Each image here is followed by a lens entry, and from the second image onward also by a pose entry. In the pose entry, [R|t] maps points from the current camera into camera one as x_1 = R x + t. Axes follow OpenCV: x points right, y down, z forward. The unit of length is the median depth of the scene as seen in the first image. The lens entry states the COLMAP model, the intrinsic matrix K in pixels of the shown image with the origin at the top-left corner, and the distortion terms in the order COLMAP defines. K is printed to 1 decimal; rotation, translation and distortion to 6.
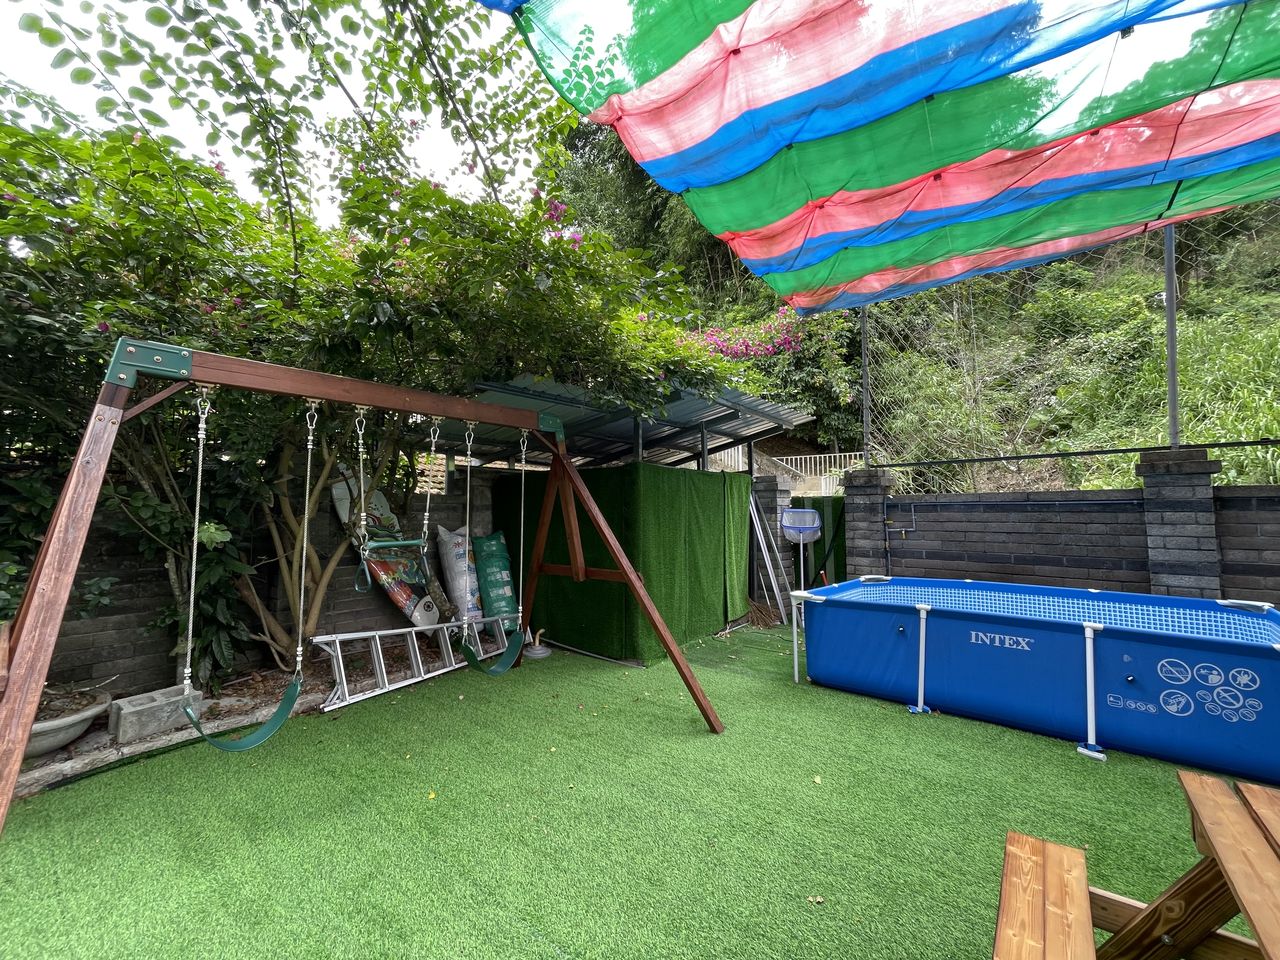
lens RADIAL K [[518.4, 0, 636.7], [0, 518.4, 476.2], [0, 0, 1]] dist [-0.002619, 0.000149]
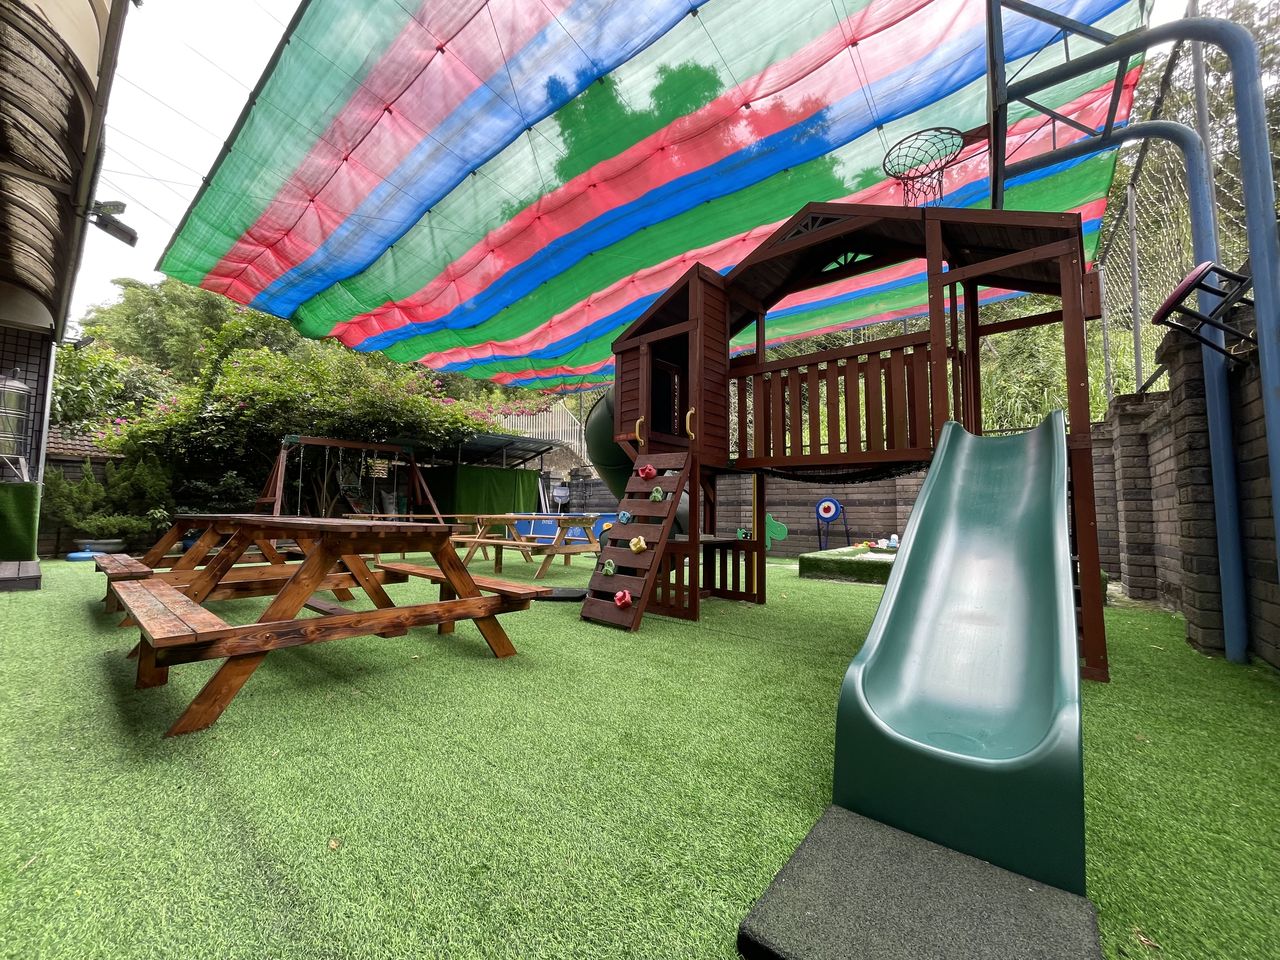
lens RADIAL K [[518.4, 0, 636.7], [0, 518.4, 476.2], [0, 0, 1]] dist [-0.002619, 0.000149]
pose [[0.999599, 0.007070, -0.027433, 1.076494], [-0.007306, 0.999937, -0.008539, 0.055077], [0.027371, 0.008736, 0.999587, -1.686766]]
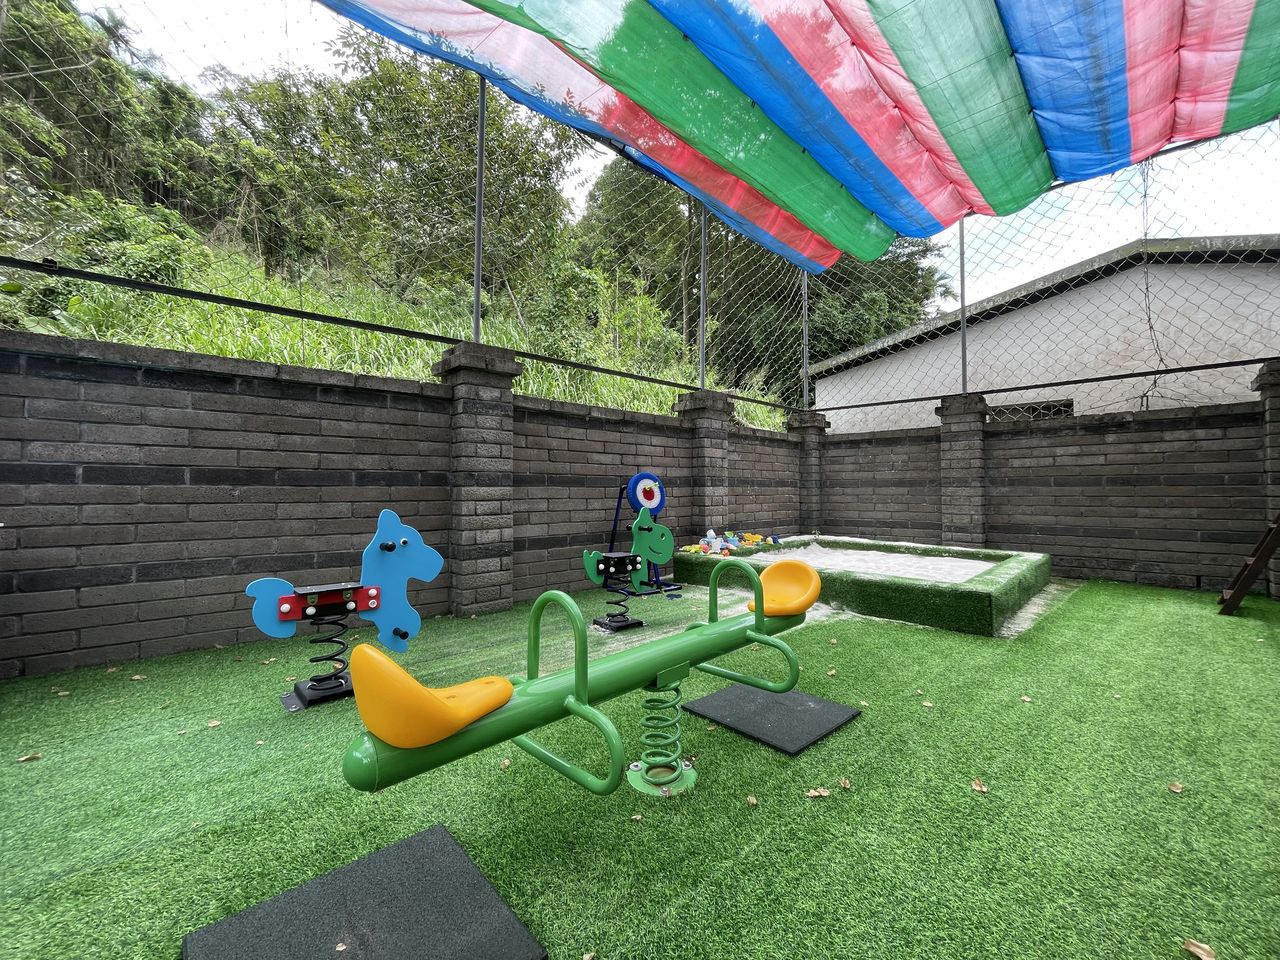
lens RADIAL K [[518.4, 0, 636.7], [0, 518.4, 476.2], [0, 0, 1]] dist [-0.002619, 0.000149]
pose [[0.148186, 0.025113, 0.988641, 0.680135], [-0.062141, 0.997939, -0.016035, 0.142809], [-0.987005, -0.059058, 0.149441, 0.191063]]
